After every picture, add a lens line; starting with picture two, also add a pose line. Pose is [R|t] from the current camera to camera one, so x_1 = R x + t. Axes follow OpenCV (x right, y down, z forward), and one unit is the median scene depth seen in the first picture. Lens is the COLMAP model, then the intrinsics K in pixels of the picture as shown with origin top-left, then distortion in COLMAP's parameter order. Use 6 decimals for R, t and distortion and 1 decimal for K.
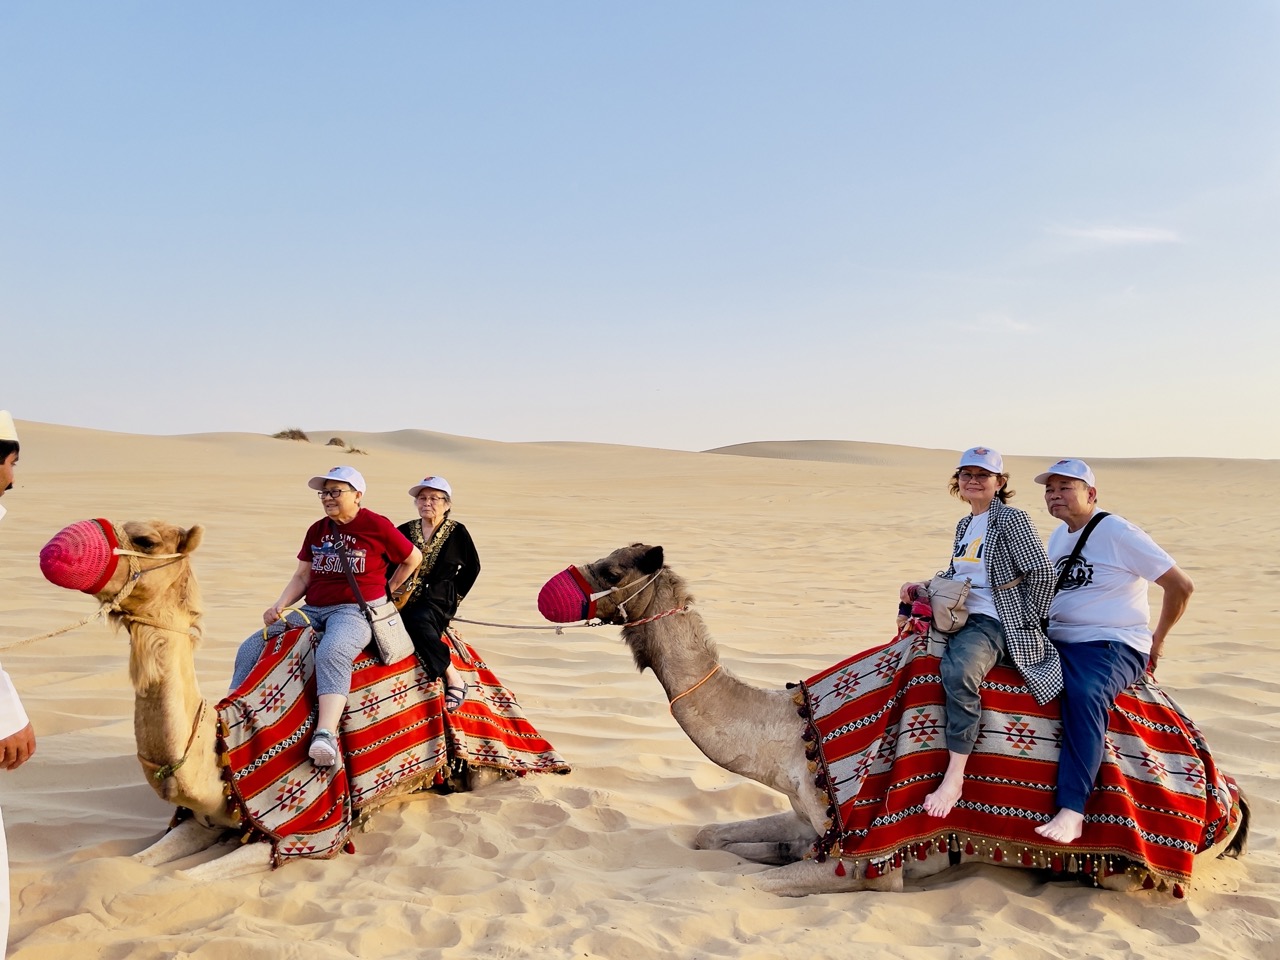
lens RADIAL K [[979.7, 0, 648.5], [0, 979.7, 459.5], [0, 0, 1]] dist [0.064333, -0.053002]
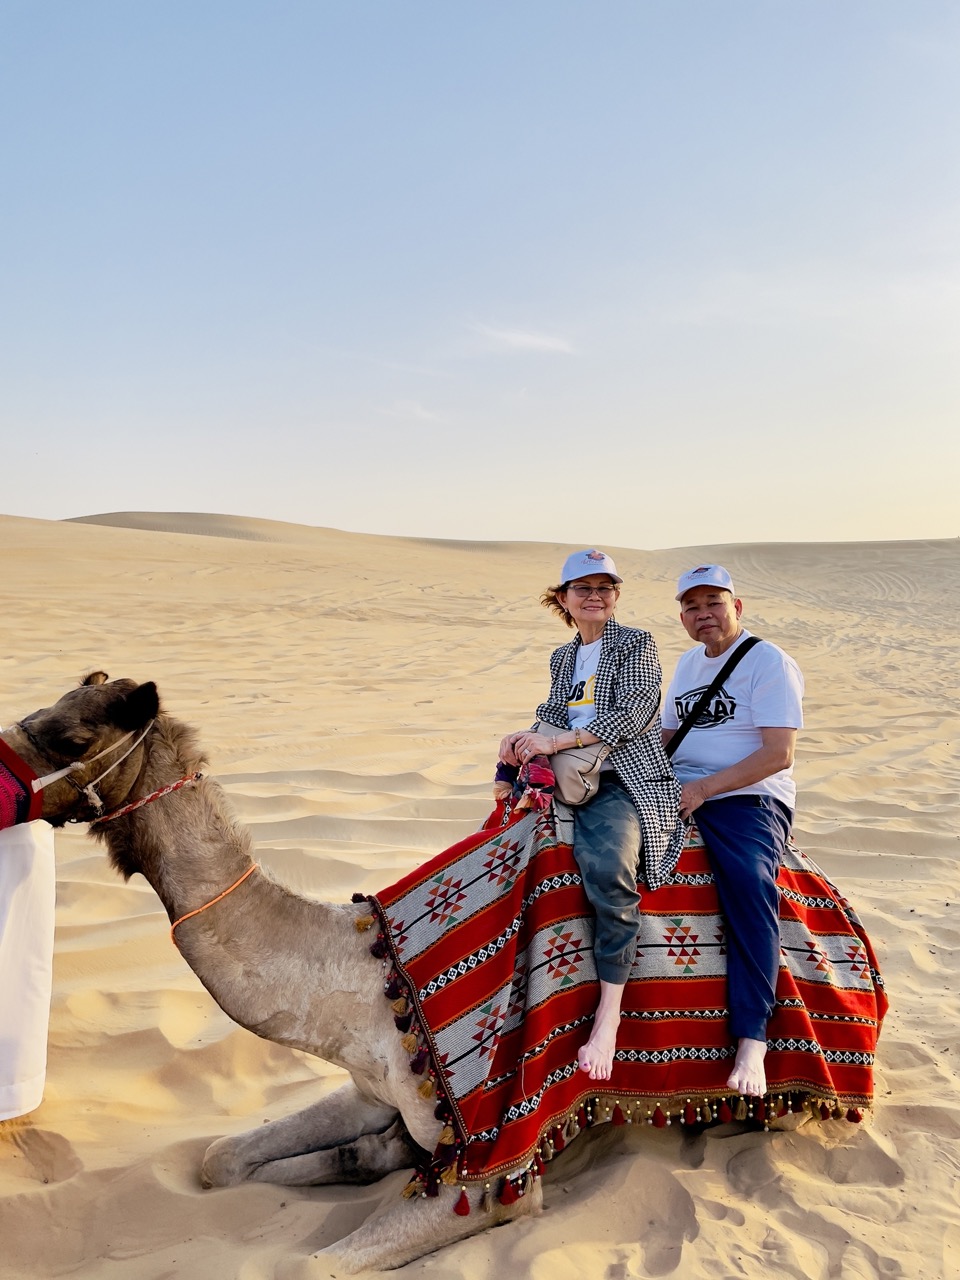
lens RADIAL K [[979.7, 0, 492.7], [0, 979.7, 630.6], [0, 0, 1]] dist [0.064333, -0.053002]
pose [[0.892484, -0.016060, 0.450793, -0.061511], [-0.027528, 0.995564, 0.089967, -0.011290], [-0.450238, -0.092704, 0.888083, 0.379642]]
